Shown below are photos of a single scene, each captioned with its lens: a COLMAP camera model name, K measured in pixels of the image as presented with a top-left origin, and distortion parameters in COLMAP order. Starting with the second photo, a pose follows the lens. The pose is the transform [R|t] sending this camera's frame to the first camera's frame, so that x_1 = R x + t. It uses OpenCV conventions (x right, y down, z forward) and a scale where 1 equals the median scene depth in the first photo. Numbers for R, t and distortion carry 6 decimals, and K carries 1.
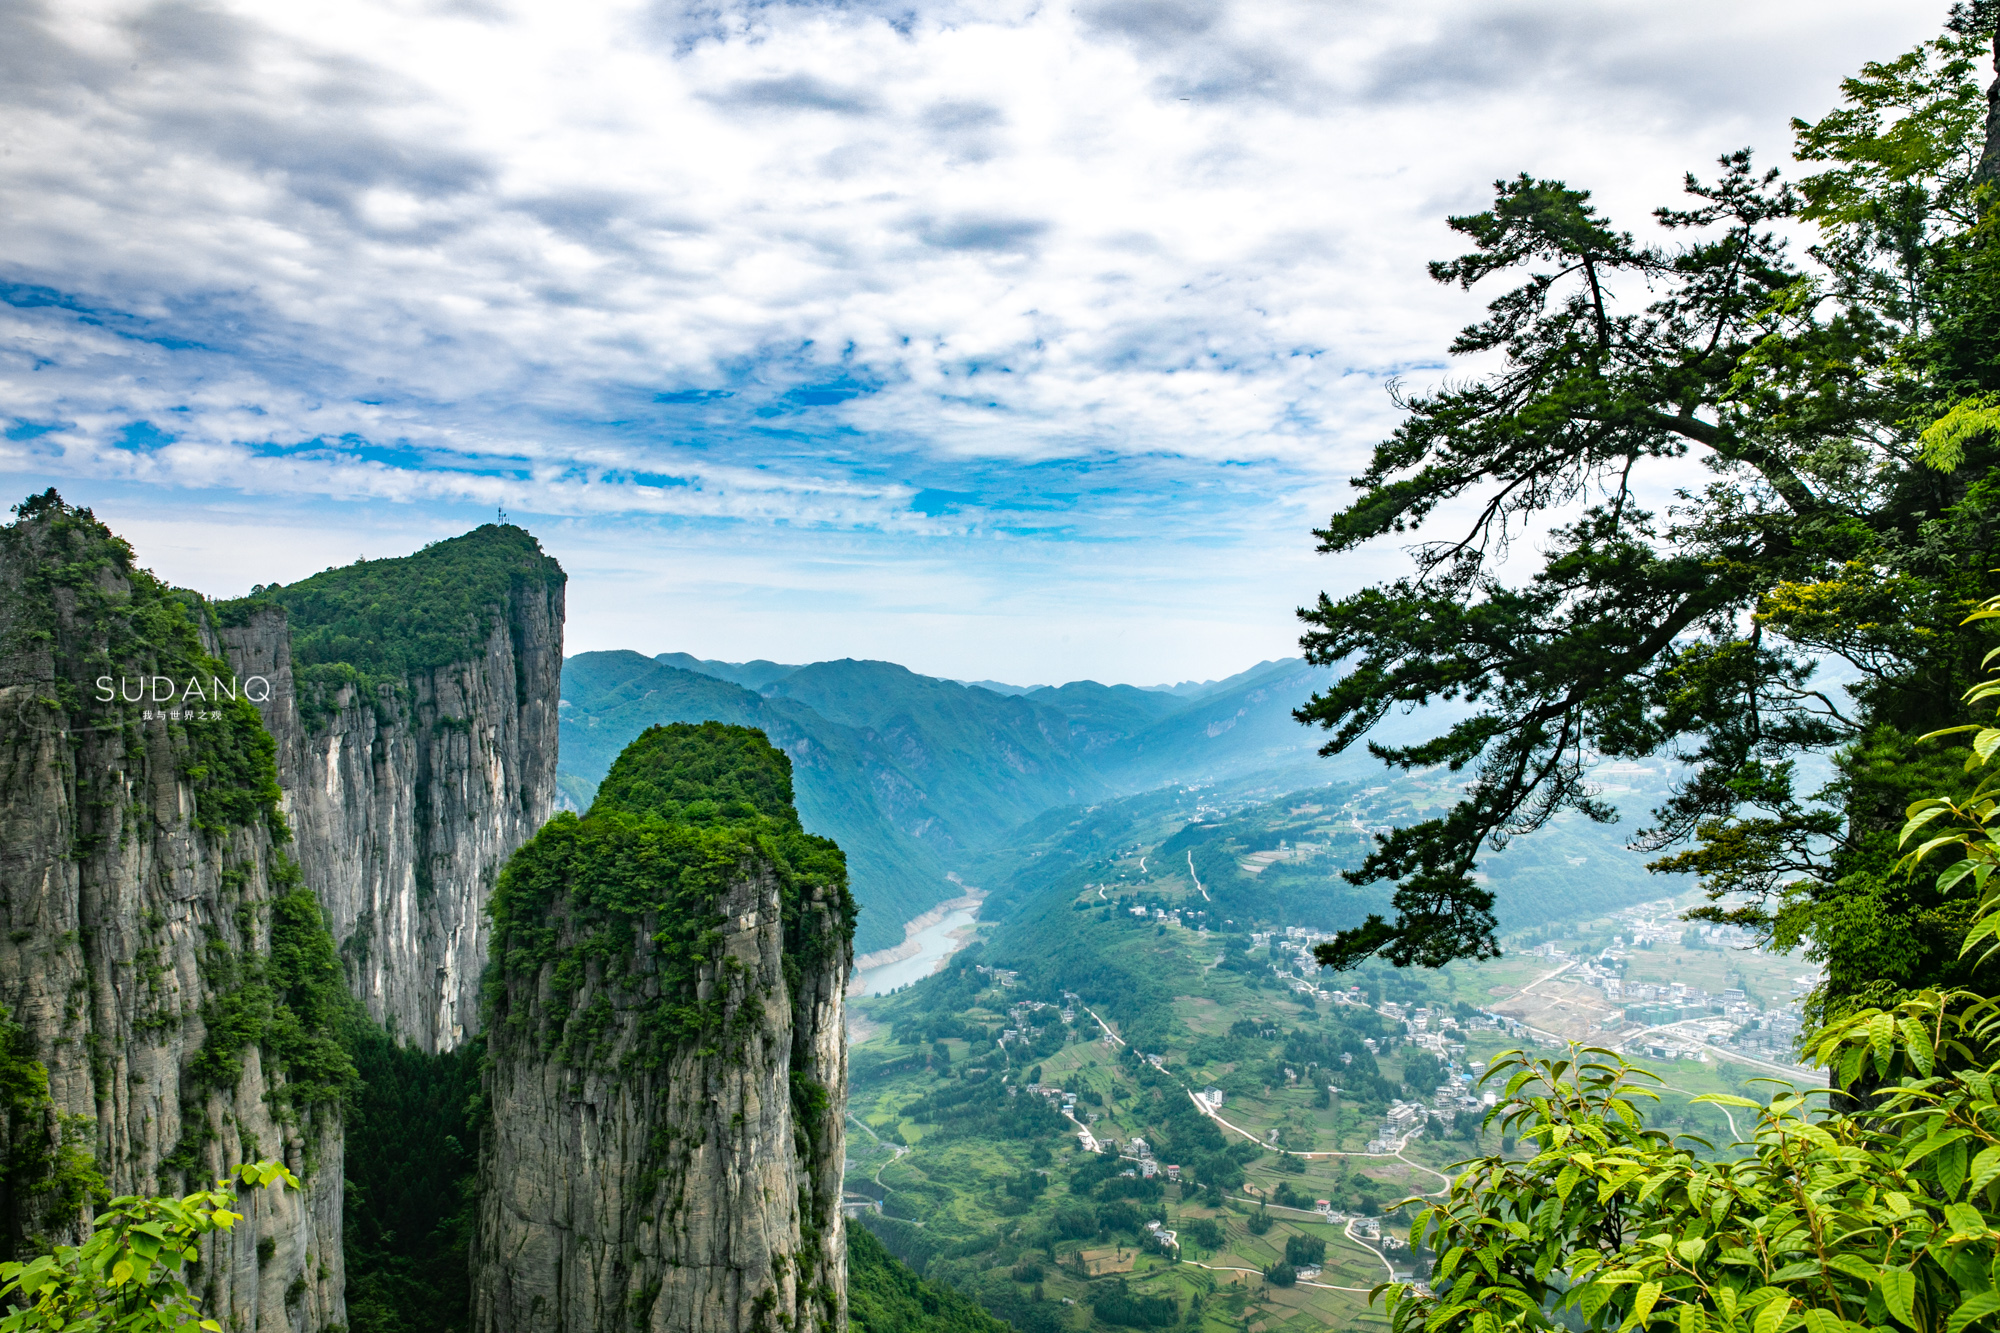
lens RADIAL K [[1562.3, 0, 1000.0], [0, 1562.3, 666.5], [0, 0, 1]] dist [-0.049270, 0.004217]
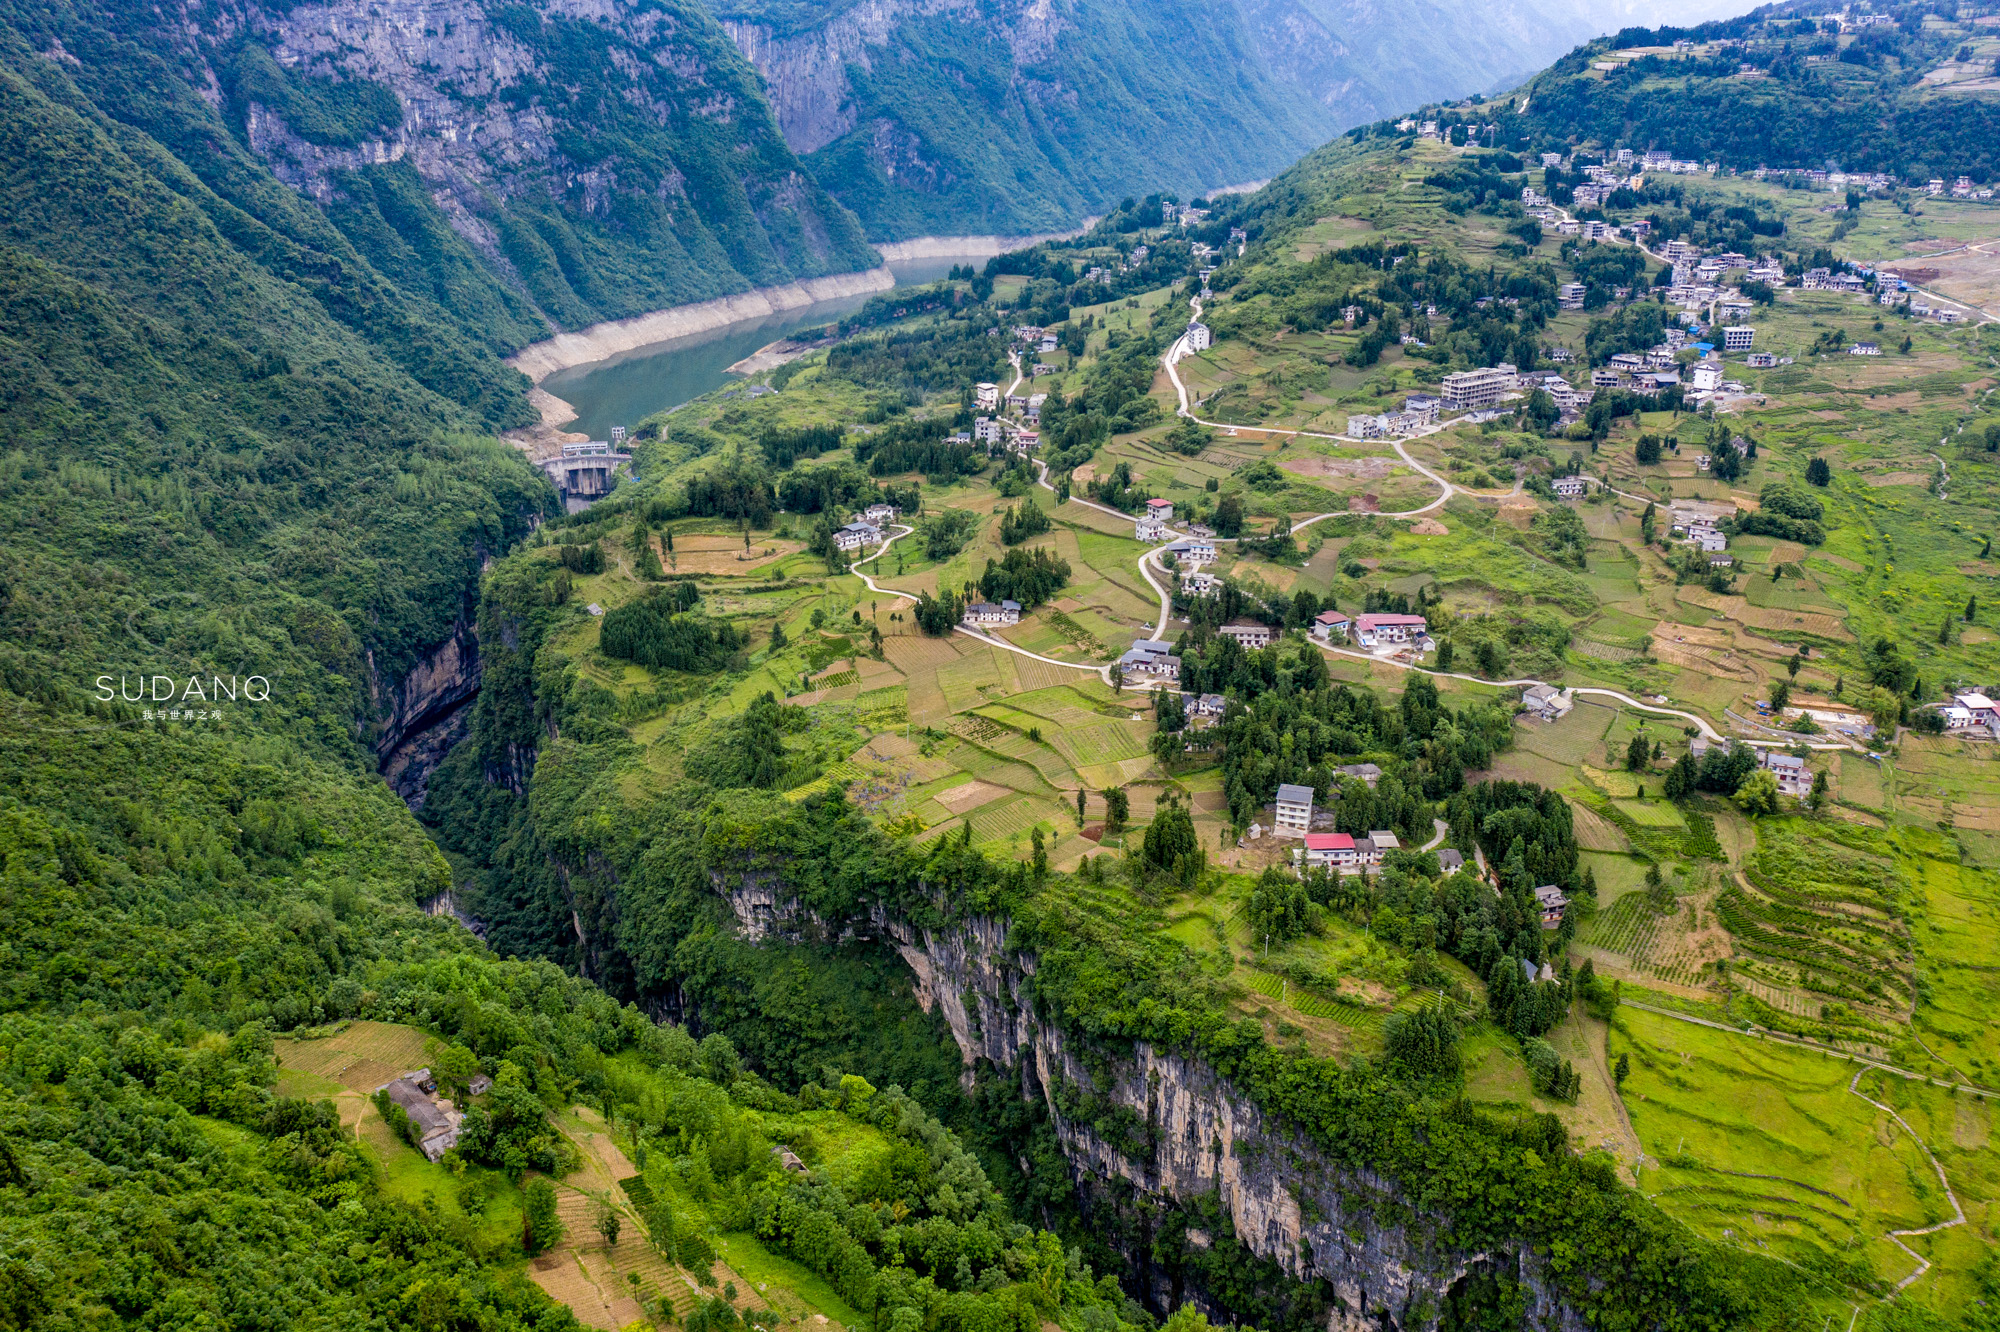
lens RADIAL K [[1592.1, 0, 1000.0], [0, 1592.1, 666.0], [0, 0, 1]] dist [-0.019309, 0.001077]
pose [[0.933857, 0.135584, -0.330951, 0.321342], [0.006372, 0.918902, 0.394435, 0.173705], [0.357590, -0.370455, 0.857259, 0.473558]]
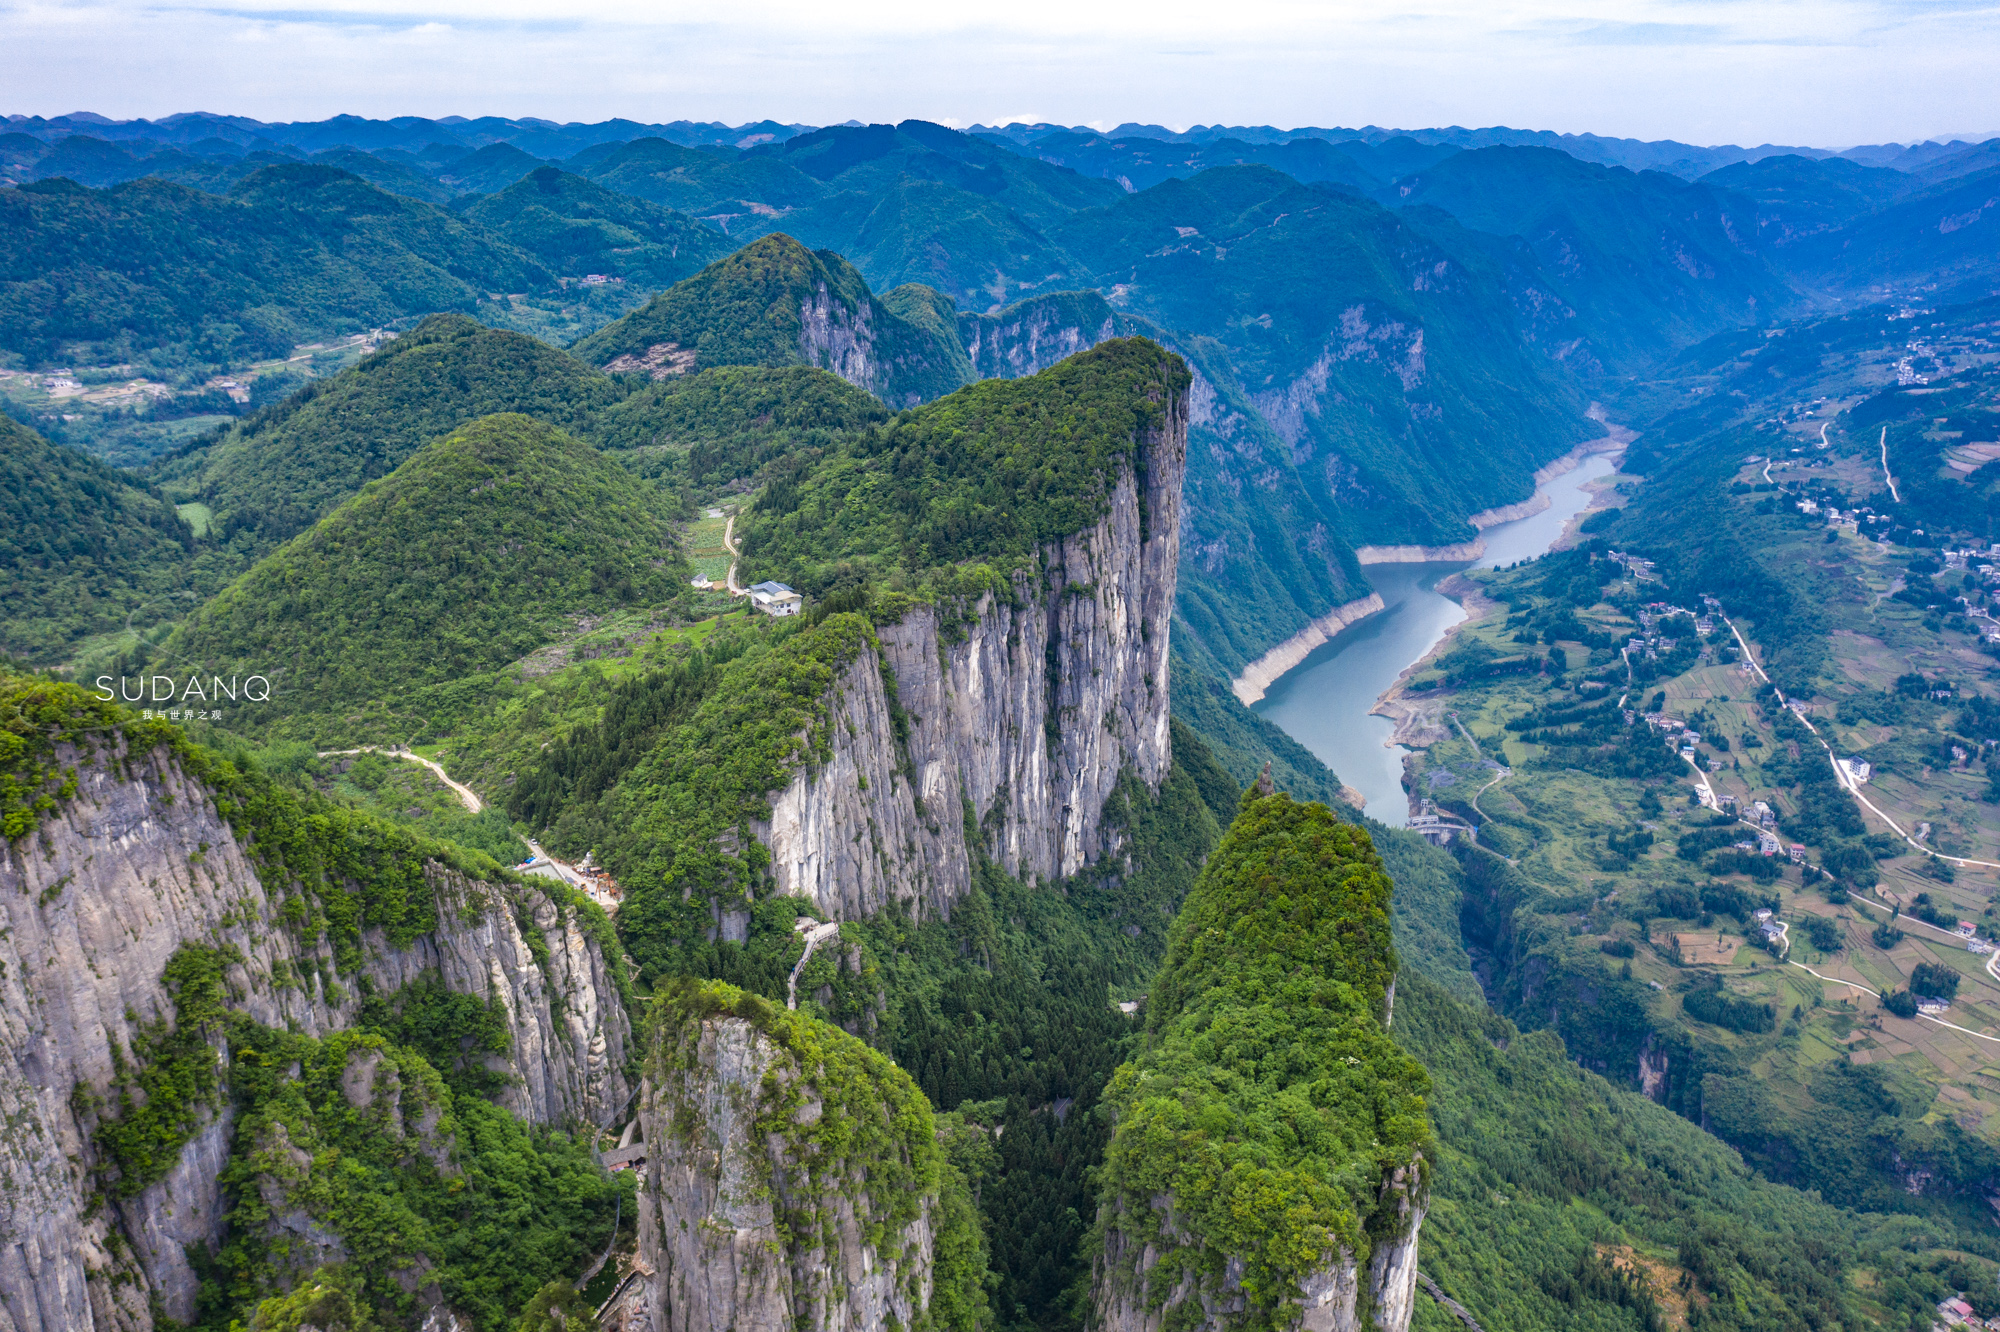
lens RADIAL K [[1592.1, 0, 1000.0], [0, 1592.1, 666.0], [0, 0, 1]] dist [-0.019309, 0.001077]
pose [[0.925558, 0.117637, -0.359867, -0.003738], [0.008739, 0.943613, 0.330934, -0.108497], [0.378506, -0.309444, 0.872341, 0.010507]]
